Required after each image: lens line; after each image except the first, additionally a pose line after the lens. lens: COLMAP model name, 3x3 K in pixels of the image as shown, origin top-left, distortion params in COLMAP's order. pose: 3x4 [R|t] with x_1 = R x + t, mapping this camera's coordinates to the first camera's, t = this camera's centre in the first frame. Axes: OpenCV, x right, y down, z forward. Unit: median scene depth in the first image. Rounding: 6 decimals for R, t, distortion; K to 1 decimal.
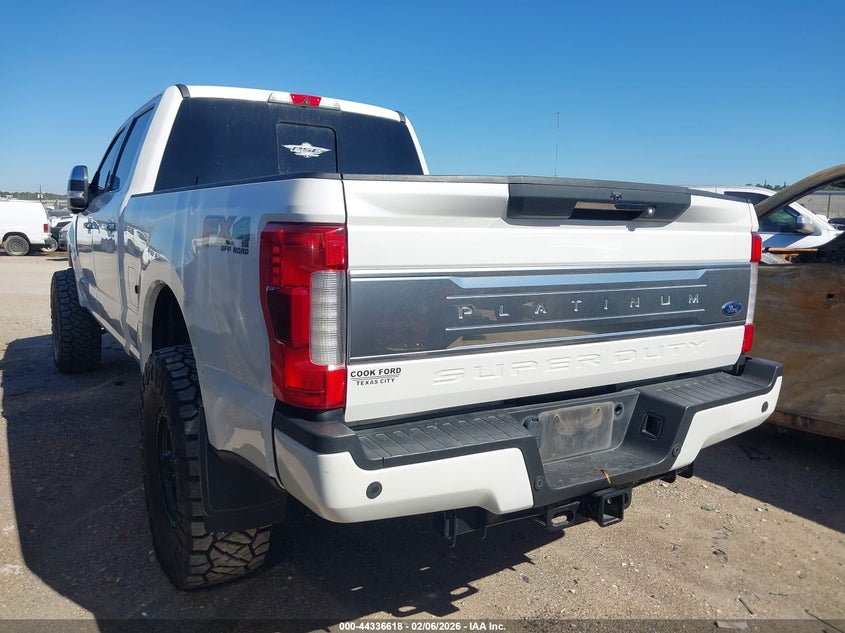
lens RADIAL K [[654.1, 0, 426.3], [0, 654.1, 316.3], [0, 0, 1]] dist [0.014580, 0.006248]
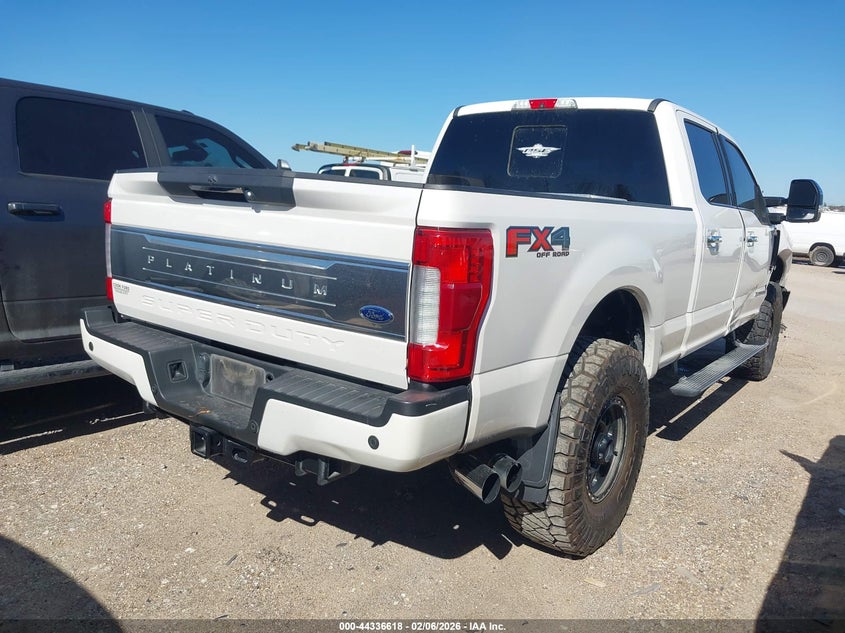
lens RADIAL K [[654.1, 0, 426.3], [0, 654.1, 316.3], [0, 0, 1]] dist [0.014580, 0.006248]
pose [[0.393494, 0.163241, -0.904718, 0.790184], [-0.180768, 0.978636, 0.097956, -0.065460], [0.901380, 0.124999, 0.414596, 0.451834]]
